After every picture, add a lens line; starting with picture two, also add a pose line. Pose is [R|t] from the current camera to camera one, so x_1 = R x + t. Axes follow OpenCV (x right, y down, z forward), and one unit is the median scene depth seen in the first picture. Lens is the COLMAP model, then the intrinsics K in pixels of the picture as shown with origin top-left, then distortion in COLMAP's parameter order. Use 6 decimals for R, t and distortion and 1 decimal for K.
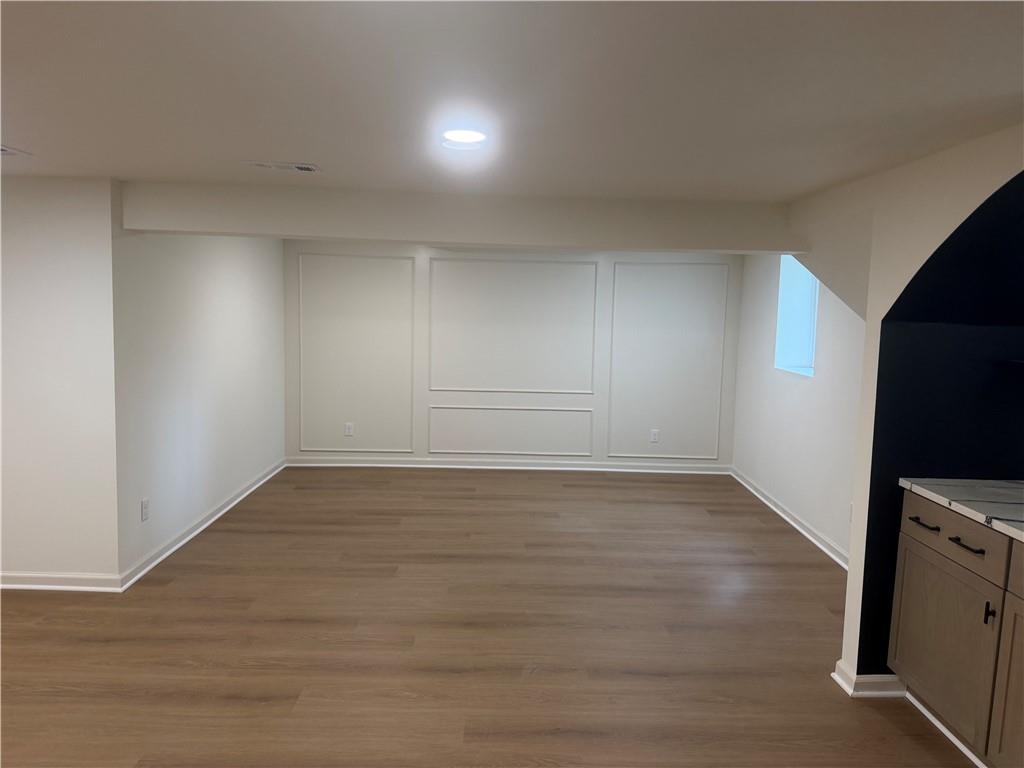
lens RADIAL K [[727.0, 0, 508.1], [0, 727.0, 387.2], [0, 0, 1]] dist [0.085149, -0.117714]
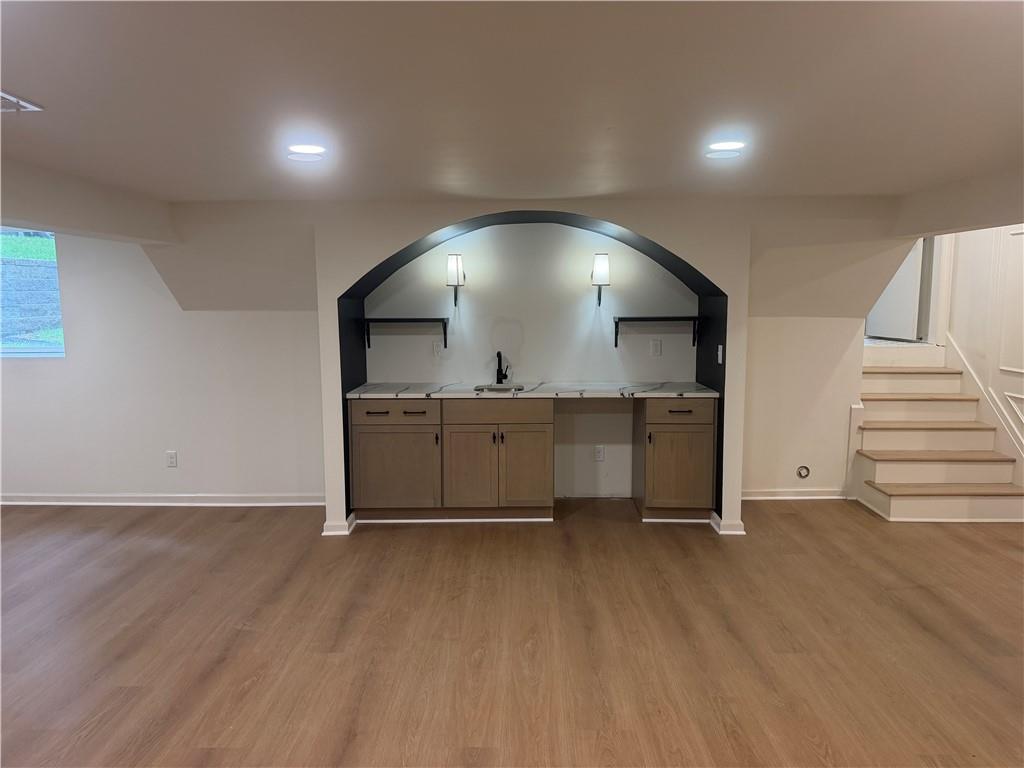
lens RADIAL K [[727.0, 0, 508.1], [0, 727.0, 387.2], [0, 0, 1]] dist [0.085149, -0.117714]
pose [[0.047534, -0.157407, 0.986389, -1.083022], [0.124503, 0.980738, 0.150505, -0.094197], [-0.991080, 0.115655, 0.066216, 0.540682]]
